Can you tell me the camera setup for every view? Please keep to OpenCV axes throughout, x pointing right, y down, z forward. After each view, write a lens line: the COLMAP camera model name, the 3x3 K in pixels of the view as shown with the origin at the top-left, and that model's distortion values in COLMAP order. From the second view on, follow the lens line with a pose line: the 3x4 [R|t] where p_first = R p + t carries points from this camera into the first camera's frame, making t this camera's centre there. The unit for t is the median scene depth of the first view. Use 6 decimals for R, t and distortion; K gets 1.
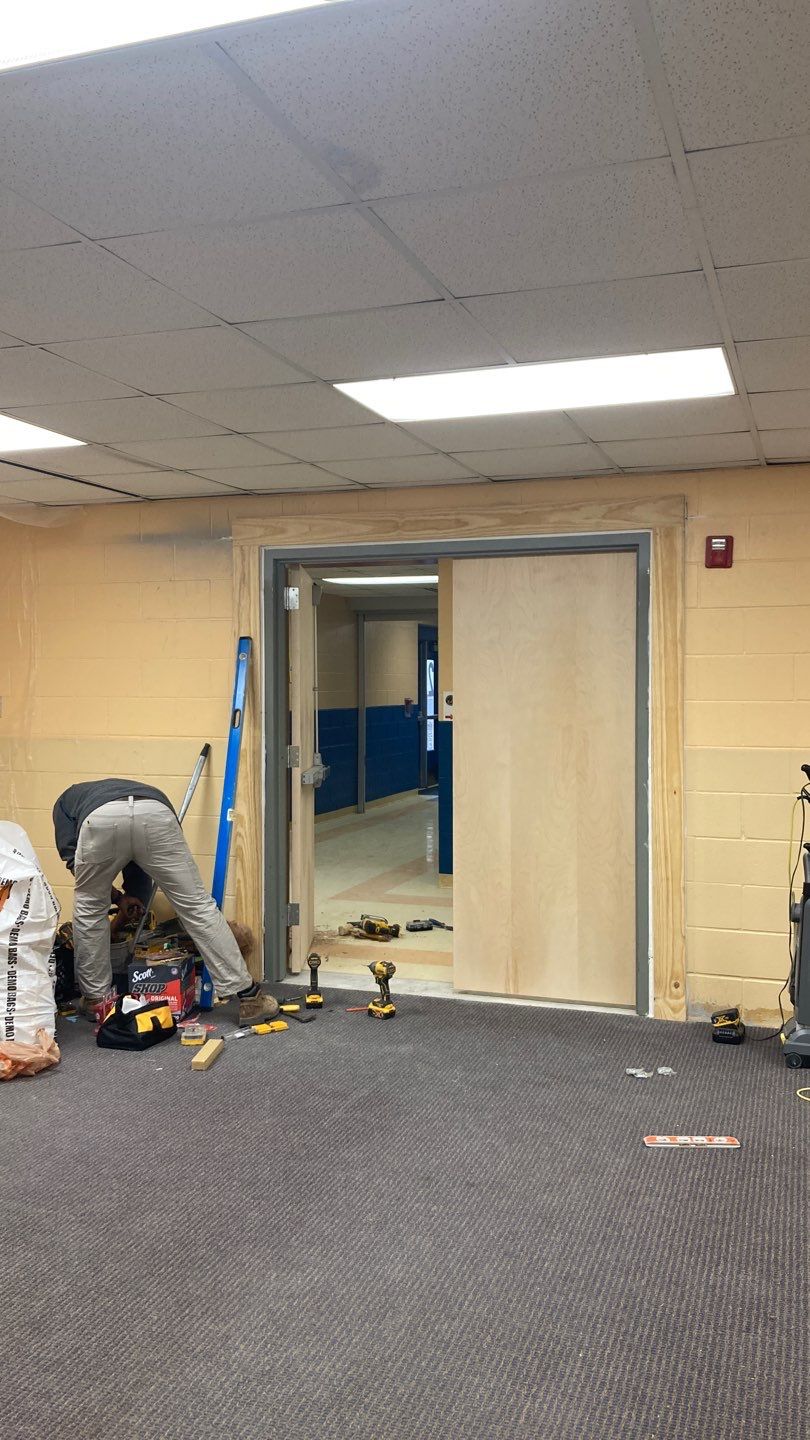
lens RADIAL K [[1140.9, 0, 398.8], [0, 1140.9, 715.4], [0, 0, 1]] dist [0.022686, -0.064004]
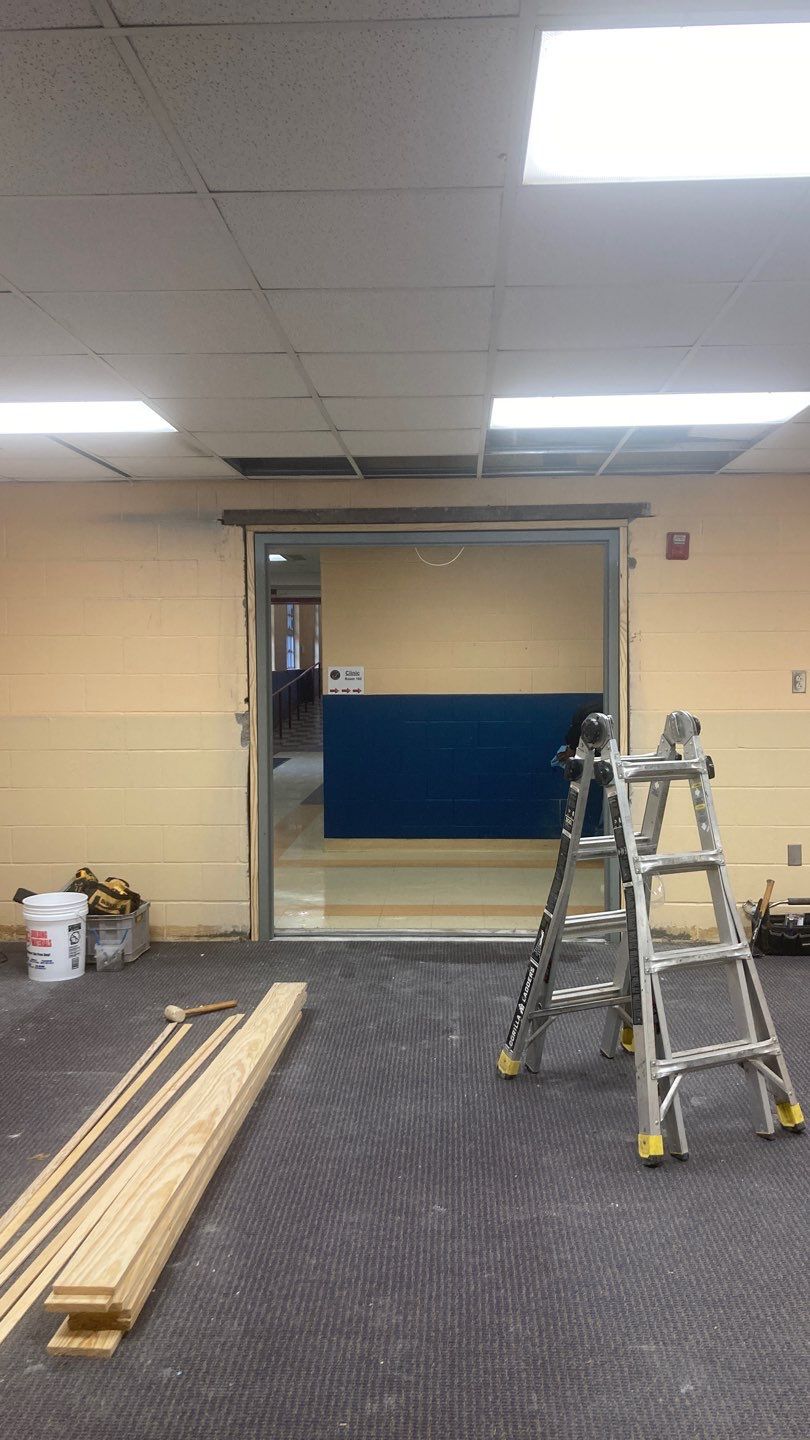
lens RADIAL K [[1140.9, 0, 421.3], [0, 1140.9, 705.8], [0, 0, 1]] dist [0.022686, -0.064004]
pose [[0.951216, -0.020038, 0.307873, -0.320548], [0.016426, 0.999763, 0.014320, 0.002166], [-0.308087, -0.008564, 0.951320, -0.049893]]
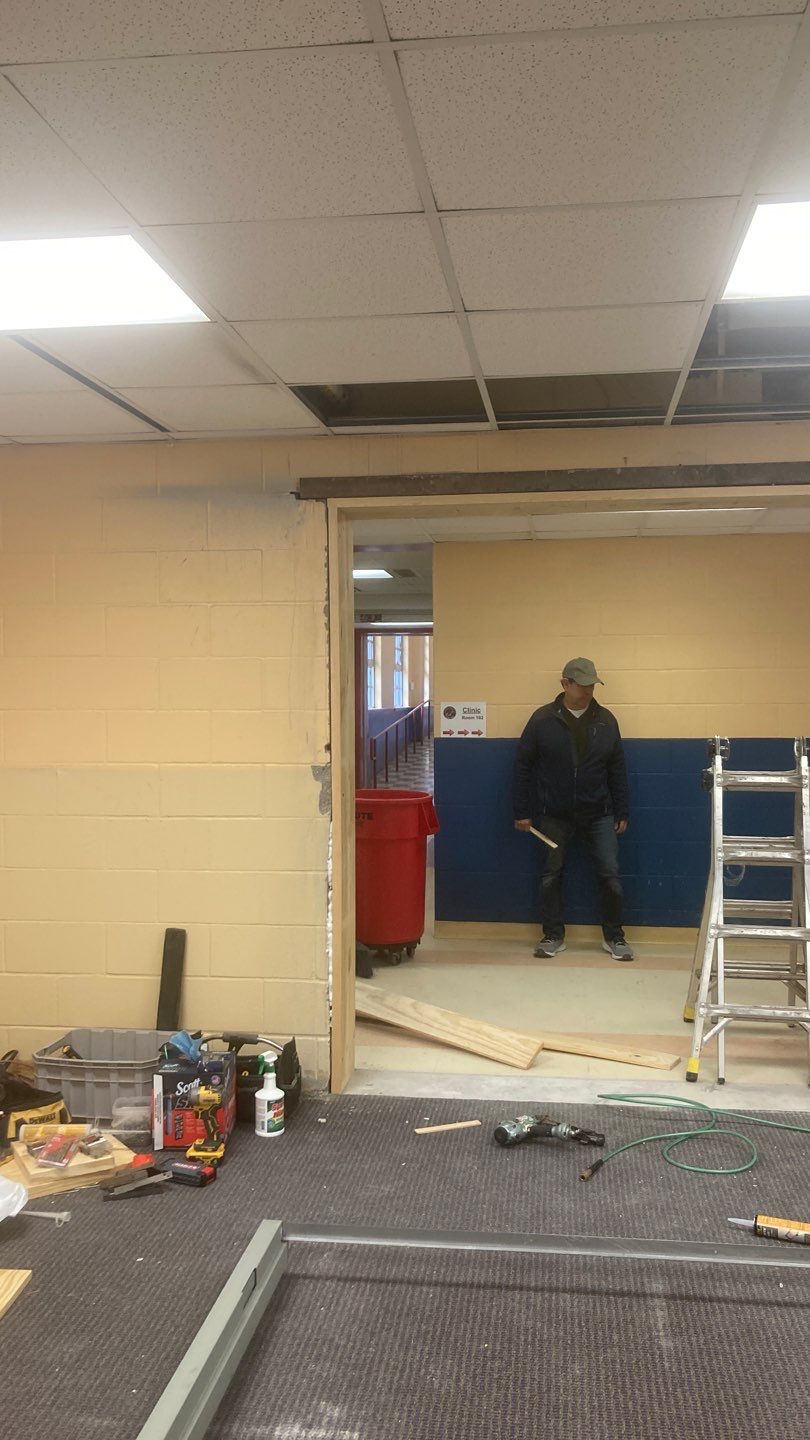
lens RADIAL K [[1140.9, 0, 411.4], [0, 1140.9, 715.8], [0, 0, 1]] dist [0.022686, -0.064004]
pose [[0.978130, -0.006959, 0.207878, -0.245306], [0.009707, 0.999878, -0.012203, -0.001817], [-0.207768, 0.013954, 0.978079, 0.288643]]
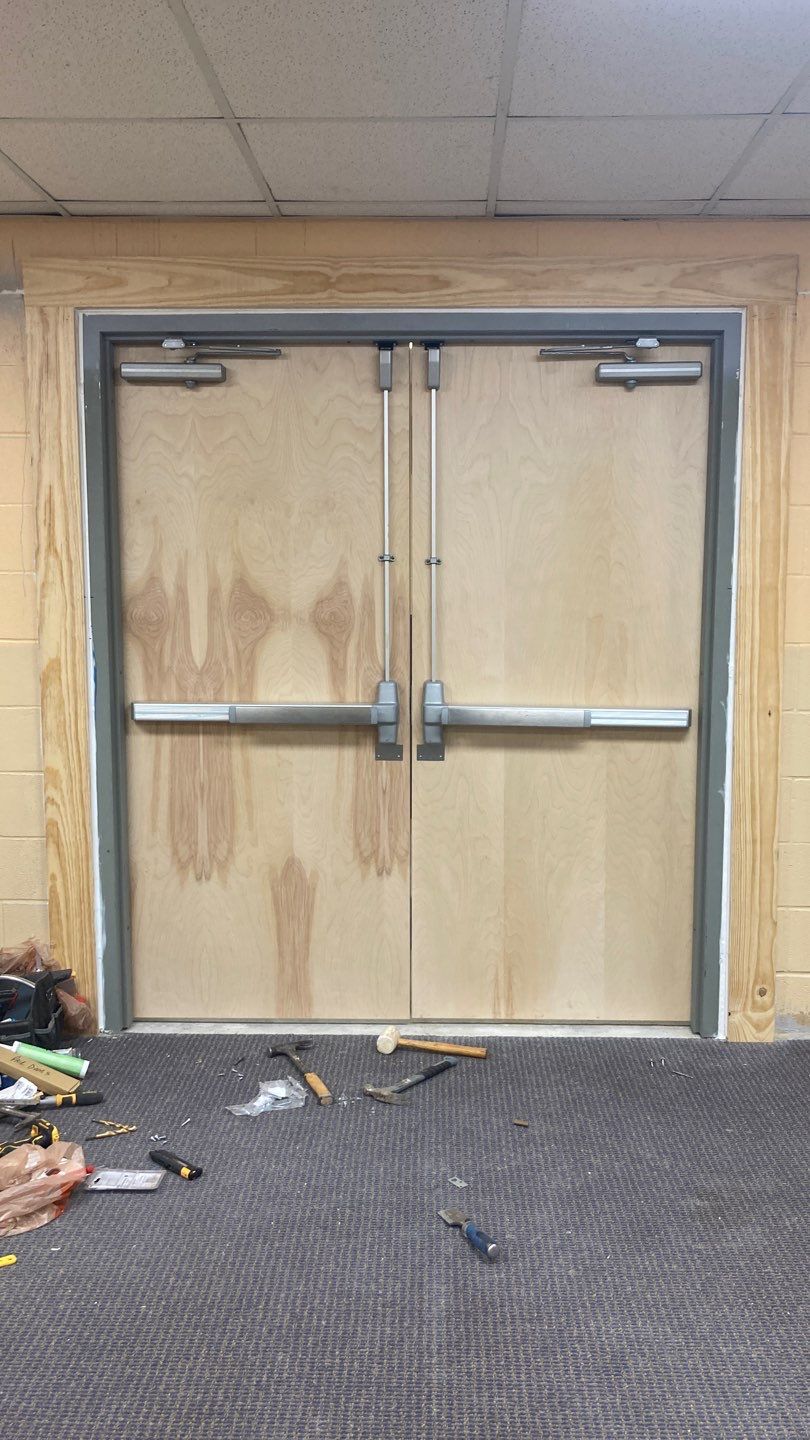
lens RADIAL K [[1140.9, 0, 405.9], [0, 1140.9, 715.7], [0, 0, 1]] dist [0.022686, -0.064004]
pose [[0.950477, -0.033392, 0.308997, -0.159564], [0.004673, 0.995635, 0.093221, 0.004923], [-0.310761, -0.087160, 0.946483, 0.408300]]
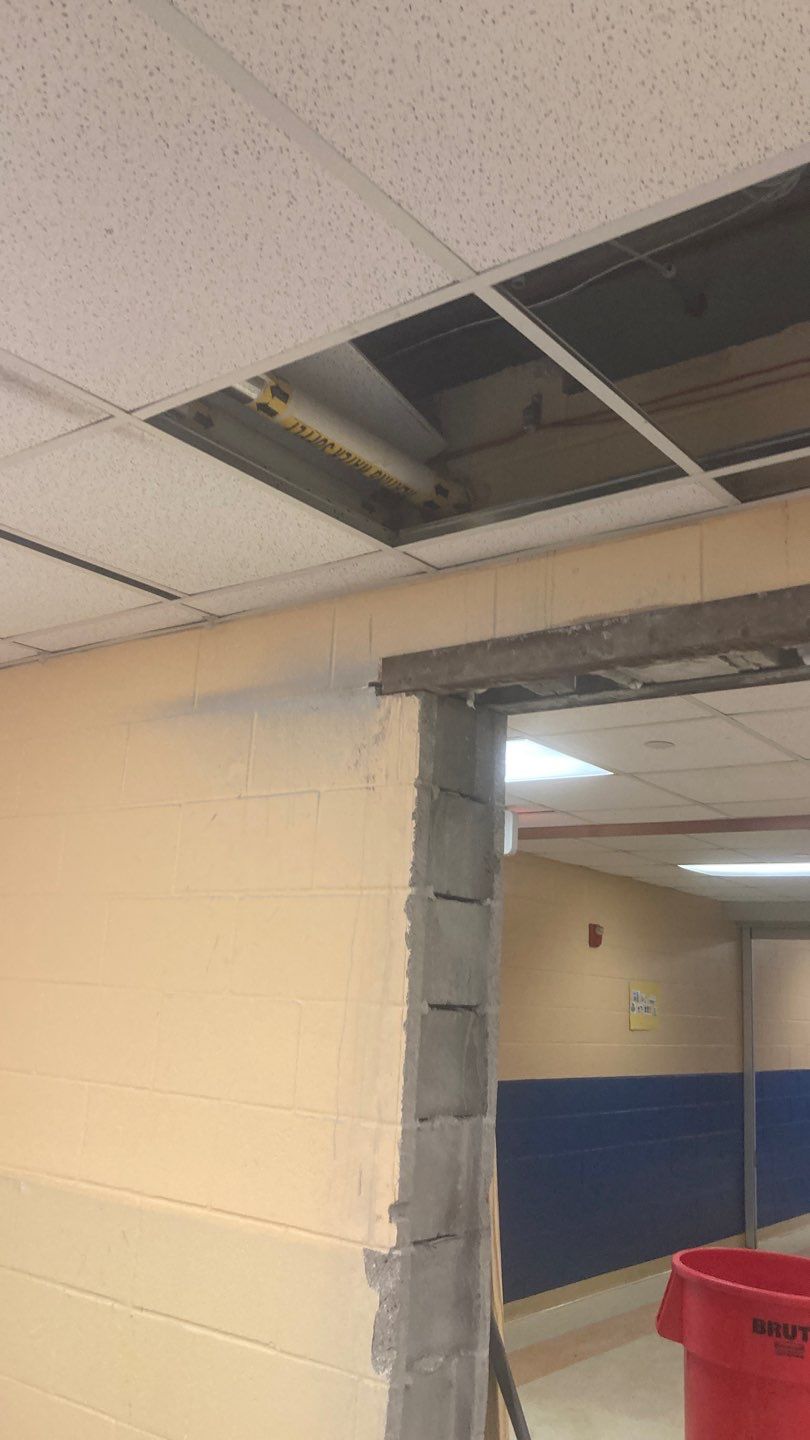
lens RADIAL K [[1140.9, 0, 435.8], [0, 1140.9, 709.2], [0, 0, 1]] dist [0.022686, -0.064004]
pose [[0.955192, -0.027938, -0.294667, -0.012454], [-0.055595, 0.960882, -0.271320, -0.045657], [0.290720, 0.275545, 0.916273, 0.705133]]
